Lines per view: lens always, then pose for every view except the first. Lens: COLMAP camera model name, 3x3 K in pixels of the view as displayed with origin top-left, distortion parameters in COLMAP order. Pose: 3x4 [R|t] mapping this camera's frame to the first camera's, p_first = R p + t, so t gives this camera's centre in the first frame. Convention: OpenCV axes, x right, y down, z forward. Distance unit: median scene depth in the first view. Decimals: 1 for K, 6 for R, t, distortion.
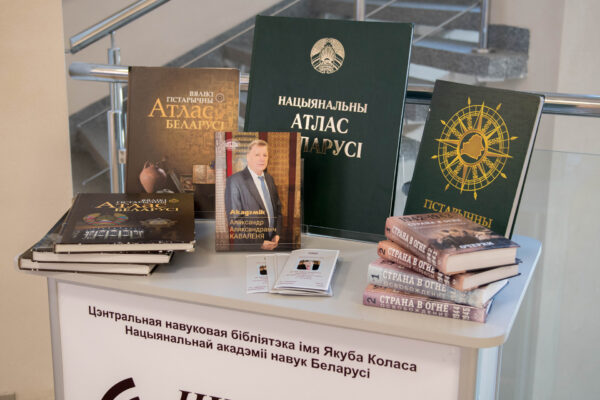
lens RADIAL K [[872.0, 0, 299.6], [0, 872.0, 201.6], [0, 0, 1]] dist [0.003139, 0.000000]
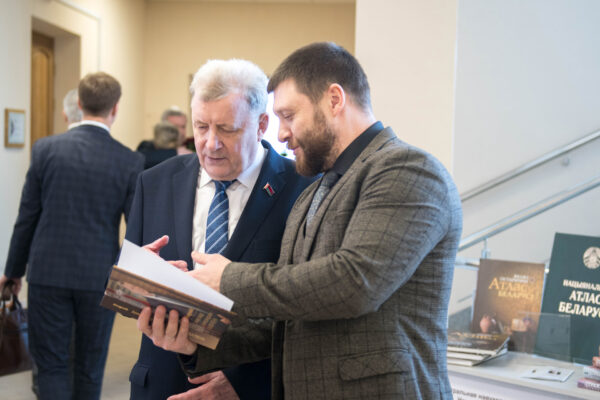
lens RADIAL K [[1139.0, 0, 299.8], [0, 1139.0, 200.2], [0, 0, 1]] dist [0.007294, 0.000000]
pose [[0.905938, 0.031930, -0.422205, 0.427256], [-0.127118, 0.971663, -0.199277, 0.226109], [0.403878, 0.234202, 0.884326, -1.154189]]
